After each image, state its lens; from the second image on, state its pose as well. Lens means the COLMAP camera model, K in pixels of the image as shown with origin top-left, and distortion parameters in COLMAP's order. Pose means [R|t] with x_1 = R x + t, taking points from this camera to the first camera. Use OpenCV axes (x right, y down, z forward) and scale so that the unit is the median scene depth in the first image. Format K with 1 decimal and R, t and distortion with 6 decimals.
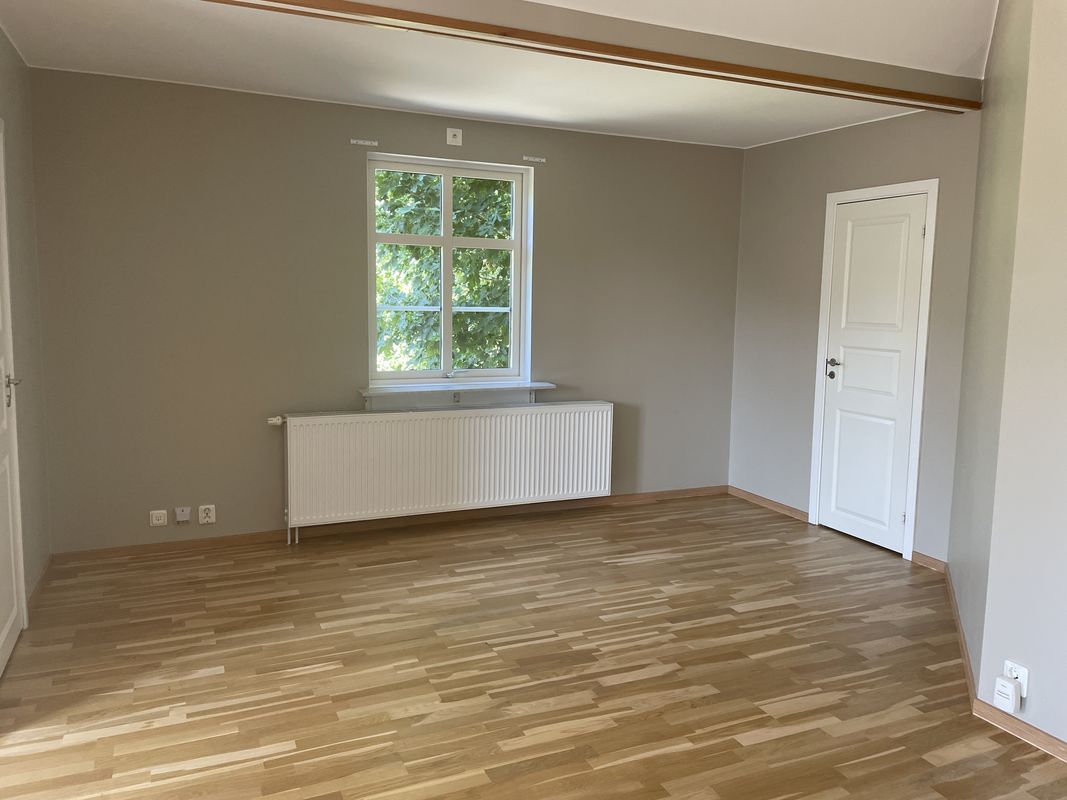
lens RADIAL K [[803.9, 0, 535.4], [0, 803.9, 381.8], [0, 0, 1]] dist [0.030840, -0.018535]
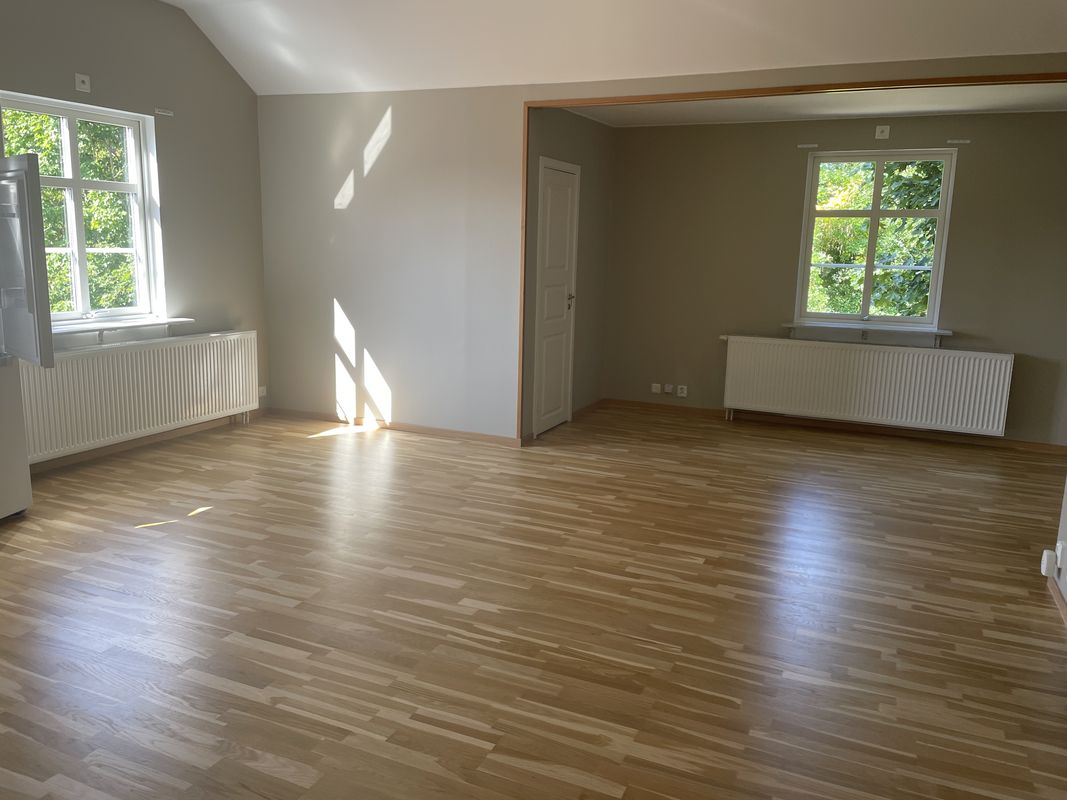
lens RADIAL K [[803.9, 0, 533.0], [0, 803.9, 396.1], [0, 0, 1]] dist [0.030840, -0.018535]
pose [[0.665117, 0.136384, -0.734179, 0.584633], [-0.089618, 0.990653, 0.102840, 0.033603], [0.741342, -0.002605, 0.671122, -0.309755]]
